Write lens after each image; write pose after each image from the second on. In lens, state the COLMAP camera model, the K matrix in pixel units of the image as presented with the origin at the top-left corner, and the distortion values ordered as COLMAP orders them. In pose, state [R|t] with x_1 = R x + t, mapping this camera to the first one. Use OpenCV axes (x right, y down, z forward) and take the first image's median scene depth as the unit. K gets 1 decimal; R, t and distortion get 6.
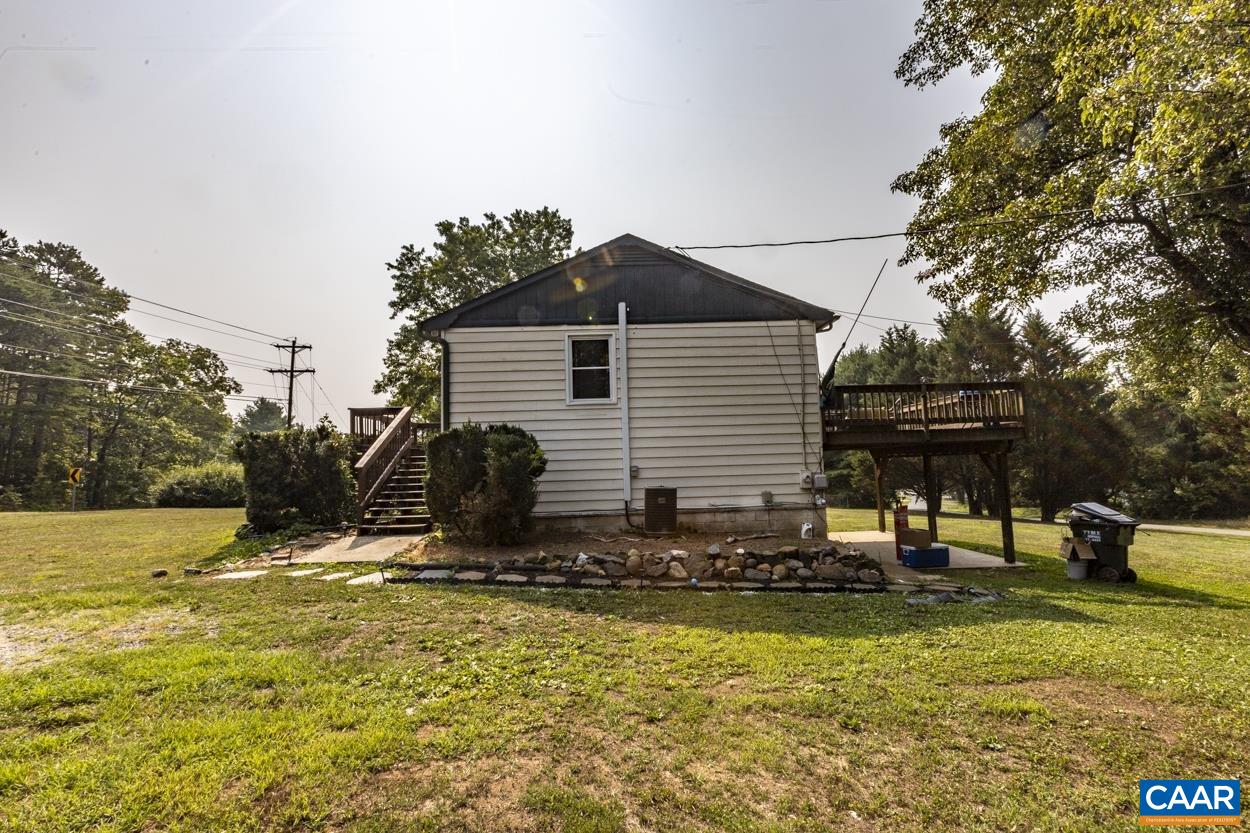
lens RADIAL K [[552.1, 0, 625.0], [0, 552.1, 416.5], [0, 0, 1]] dist [-0.021958, 0.000107]
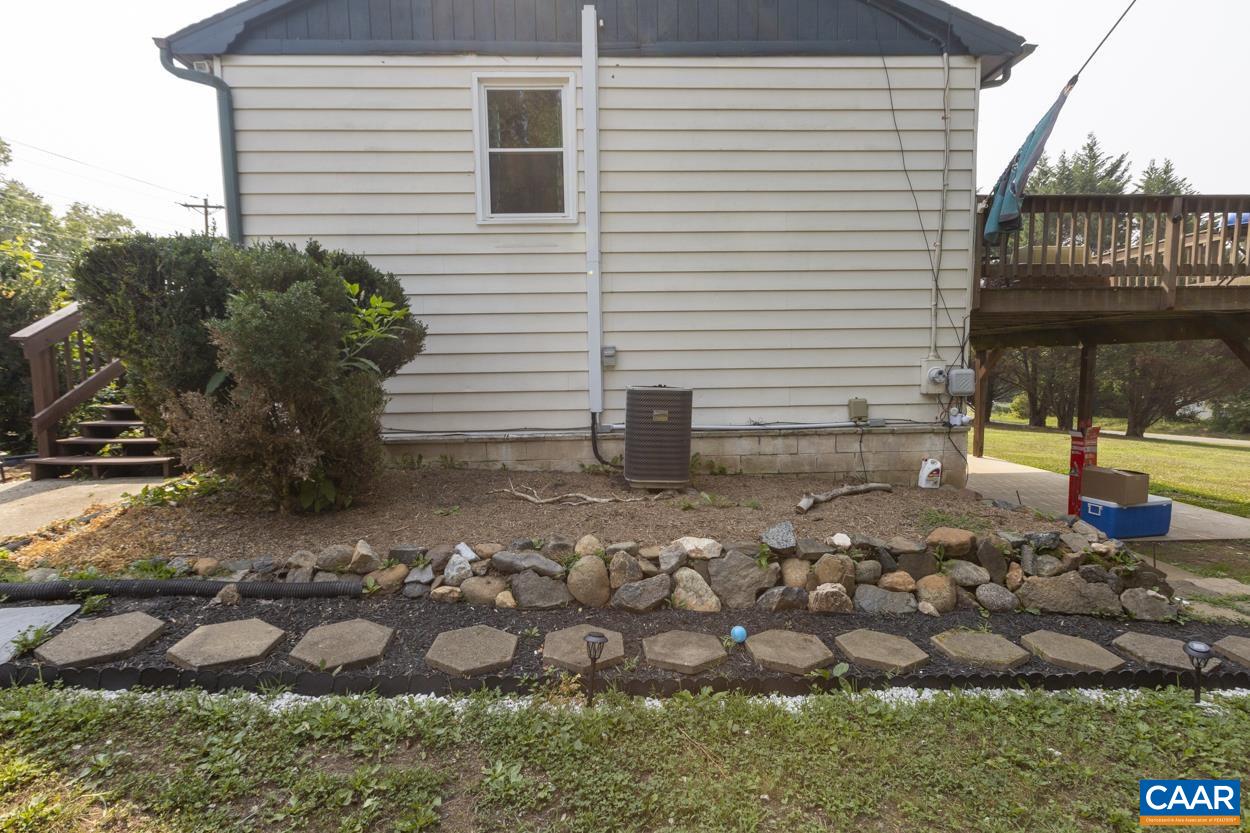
lens RADIAL K [[554.5, 0, 625.0], [0, 554.5, 416.5], [0, 0, 1]] dist [-0.011333, 0.016700]
pose [[0.999894, 0.014388, 0.002430, 0.031379], [-0.014590, 0.983378, 0.180984, 0.059963], [0.000214, -0.181000, 0.983483, 0.476496]]
